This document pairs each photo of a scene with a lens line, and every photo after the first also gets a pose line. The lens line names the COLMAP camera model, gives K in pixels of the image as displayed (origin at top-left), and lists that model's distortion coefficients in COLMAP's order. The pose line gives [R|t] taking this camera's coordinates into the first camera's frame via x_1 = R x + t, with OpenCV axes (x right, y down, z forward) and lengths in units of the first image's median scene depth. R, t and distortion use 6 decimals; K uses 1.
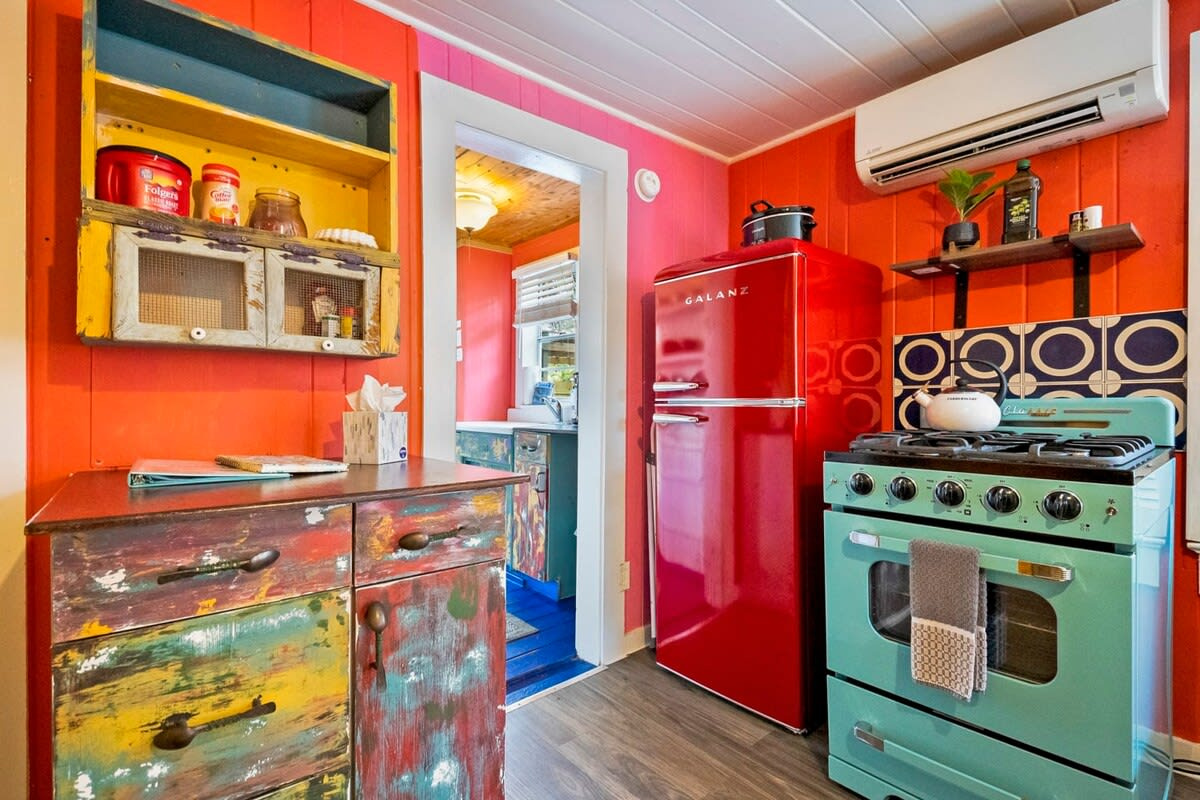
lens RADIAL K [[557.1, 0, 594.8], [0, 557.1, 401.7], [0, 0, 1]] dist [0.002007, 0.000071]
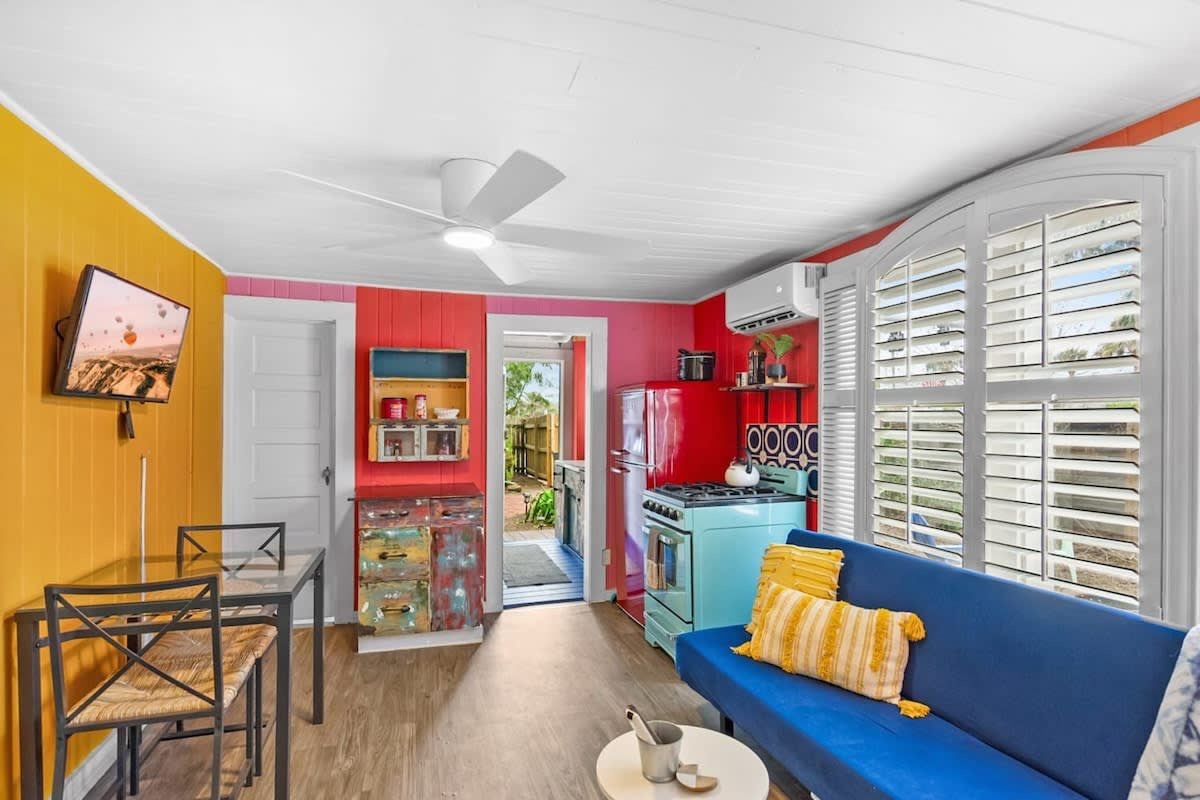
lens RADIAL K [[608.0, 0, 597.2], [0, 608.0, 420.7], [0, 0, 1]] dist [0.000465, 0.000618]
pose [[0.917007, 0.001671, -0.398867, 1.660516], [-0.001400, 0.999999, 0.000972, -0.252203], [0.398868, -0.000333, 0.917008, -1.651242]]
